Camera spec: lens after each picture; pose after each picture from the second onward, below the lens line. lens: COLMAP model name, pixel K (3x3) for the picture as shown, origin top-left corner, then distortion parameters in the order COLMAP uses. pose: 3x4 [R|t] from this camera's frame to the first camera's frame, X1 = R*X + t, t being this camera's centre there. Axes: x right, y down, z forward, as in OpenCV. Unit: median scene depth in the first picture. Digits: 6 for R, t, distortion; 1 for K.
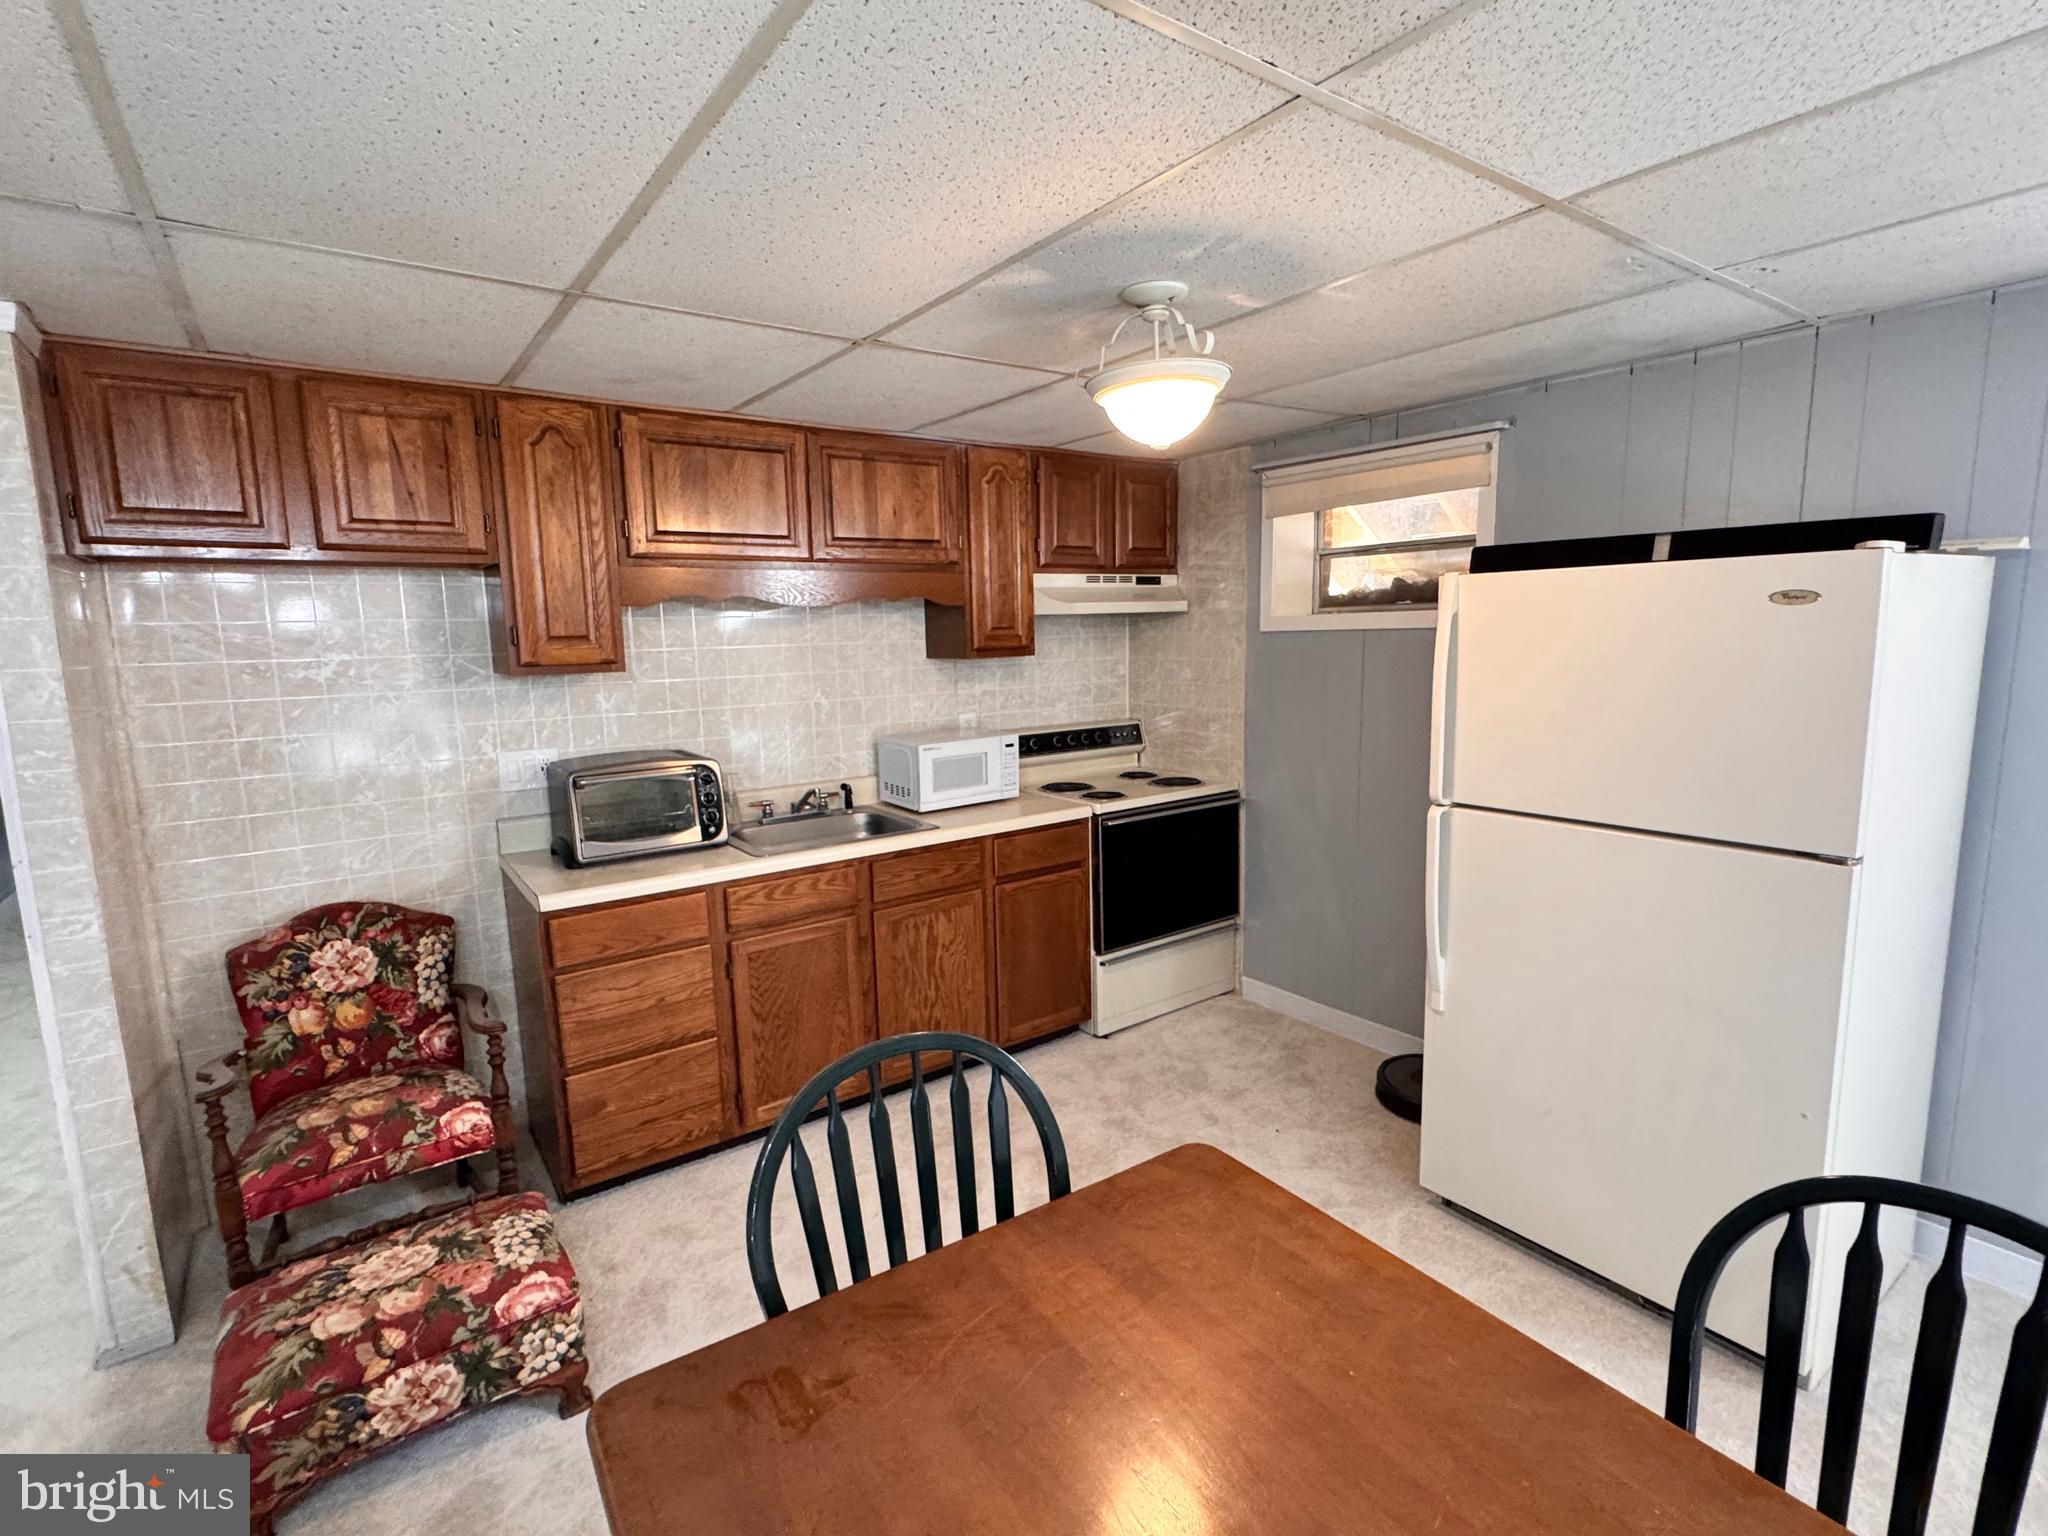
lens RADIAL K [[963.0, 0, 1017.1], [0, 963.0, 762.7], [0, 0, 1]] dist [0.002460, -0.000866]
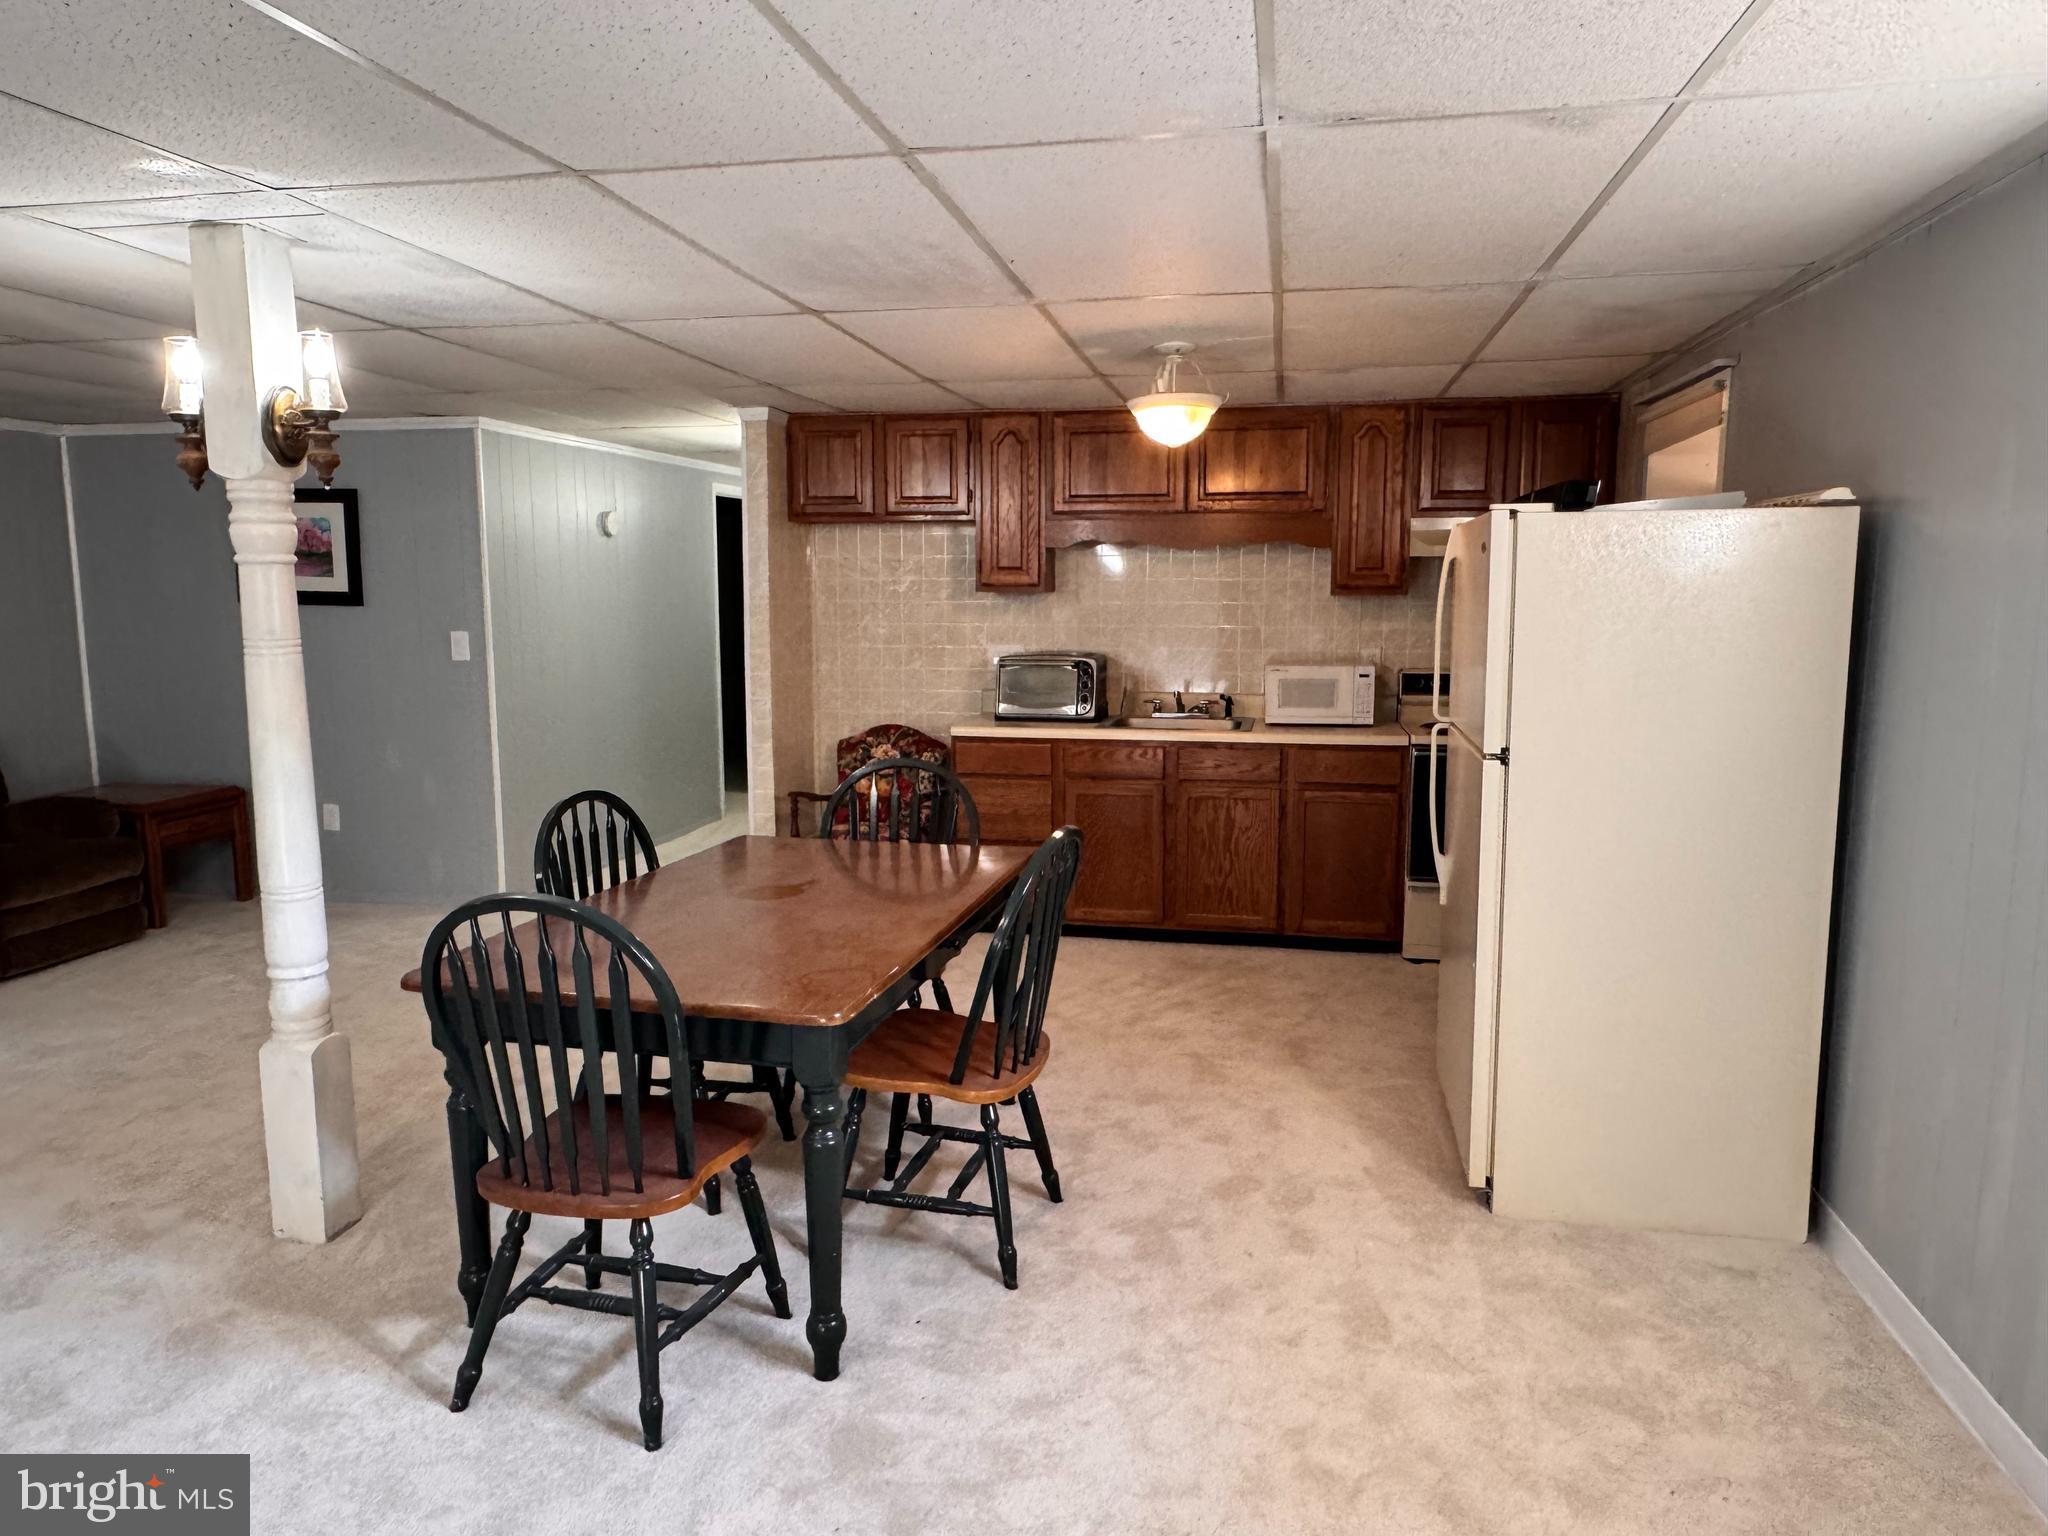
lens RADIAL K [[1301.4, 0, 1017.8], [0, 1301.4, 748.1], [0, 0, 1]] dist [0.036099, -0.000143]
pose [[0.686889, 0.116446, -0.717373, 0.926822], [-0.119461, 0.991745, 0.046598, 0.047819], [0.716877, 0.053691, 0.695129, -0.357161]]
